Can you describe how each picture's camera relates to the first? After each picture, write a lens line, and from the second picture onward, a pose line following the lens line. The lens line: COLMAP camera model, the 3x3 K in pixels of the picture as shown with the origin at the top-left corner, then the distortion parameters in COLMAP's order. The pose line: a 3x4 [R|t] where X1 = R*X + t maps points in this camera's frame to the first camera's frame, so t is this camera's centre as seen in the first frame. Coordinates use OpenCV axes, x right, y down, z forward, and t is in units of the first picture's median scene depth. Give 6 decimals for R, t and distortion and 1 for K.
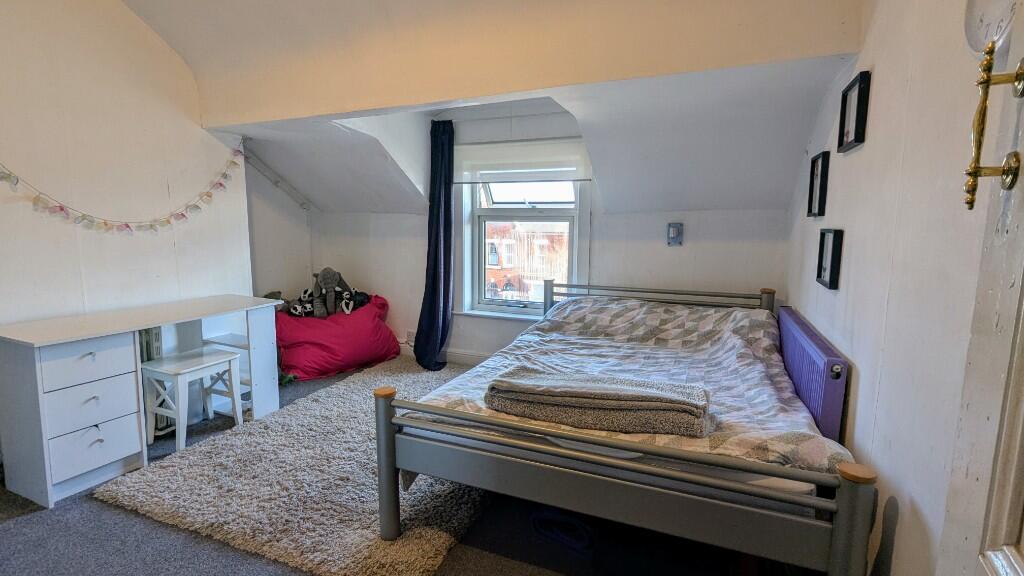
lens RADIAL K [[483.8, 0, 512.2], [0, 483.8, 286.6], [0, 0, 1]] dist [0.004085, -0.000564]
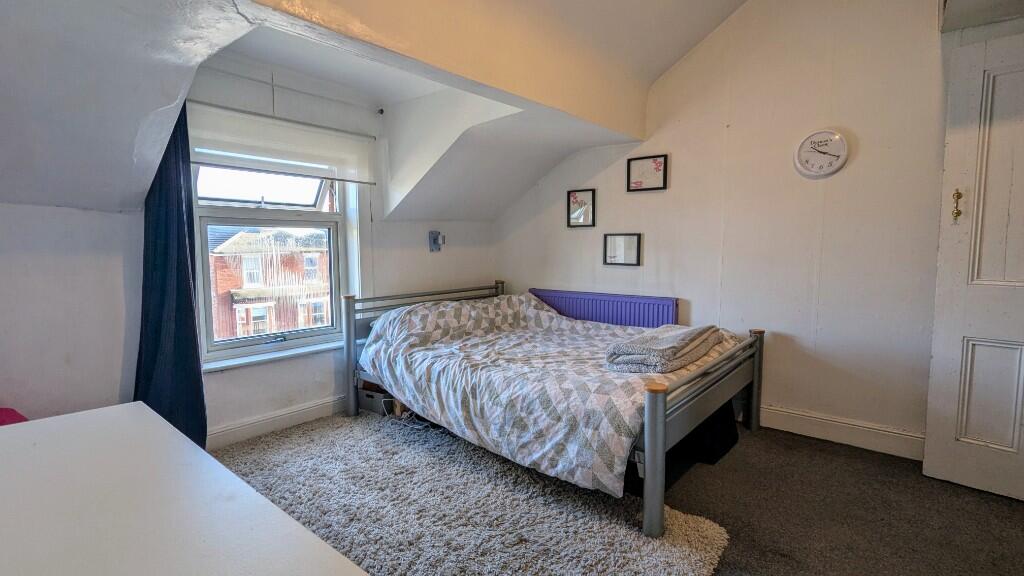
lens RADIAL K [[483.8, 0, 513.6], [0, 483.8, 287.9], [0, 0, 1]] dist [0.004085, -0.000564]
pose [[0.298163, -0.093043, 0.949969, -0.642818], [0.122841, 0.990702, 0.058476, -0.042155], [-0.946577, 0.099260, 0.306820, 0.468771]]
